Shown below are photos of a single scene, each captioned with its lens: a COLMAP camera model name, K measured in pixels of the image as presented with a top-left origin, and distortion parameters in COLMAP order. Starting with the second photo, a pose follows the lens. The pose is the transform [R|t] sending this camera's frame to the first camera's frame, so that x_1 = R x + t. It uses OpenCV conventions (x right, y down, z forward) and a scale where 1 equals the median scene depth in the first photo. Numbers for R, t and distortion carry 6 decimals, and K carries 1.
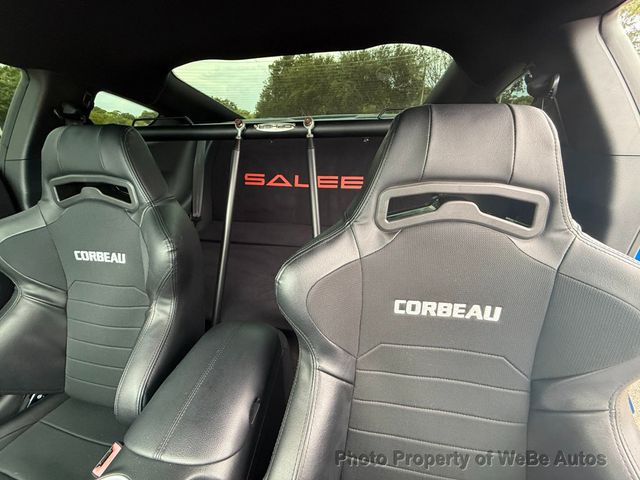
lens RADIAL K [[255.8, 0, 317.8], [0, 255.8, 233.8], [0, 0, 1]] dist [-0.001083, 0.000011]
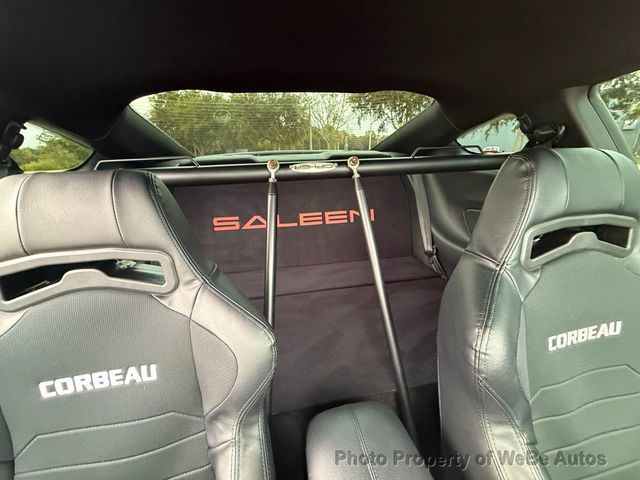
lens RADIAL K [[254.6, 0, 315.5], [0, 254.6, 231.8], [0, 0, 1]] dist [-0.002154, -0.000181]
pose [[0.930587, -0.110485, 0.349000, -0.516065], [0.151742, 0.984027, -0.093090, -0.116059], [-0.333140, 0.139586, 0.932488, 0.205501]]
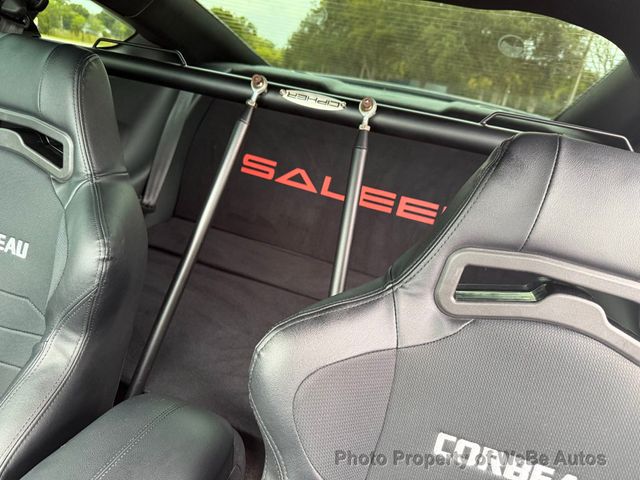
lens RADIAL K [[454.2, 0, 322.4], [0, 454.2, 236.3], [0, 0, 1]] dist [0.059776, -0.100853]
pose [[0.970260, 0.234844, -0.058687, -0.003283], [-0.238815, 0.968272, -0.073602, -0.024626], [0.039540, 0.085429, 0.995559, -0.070948]]
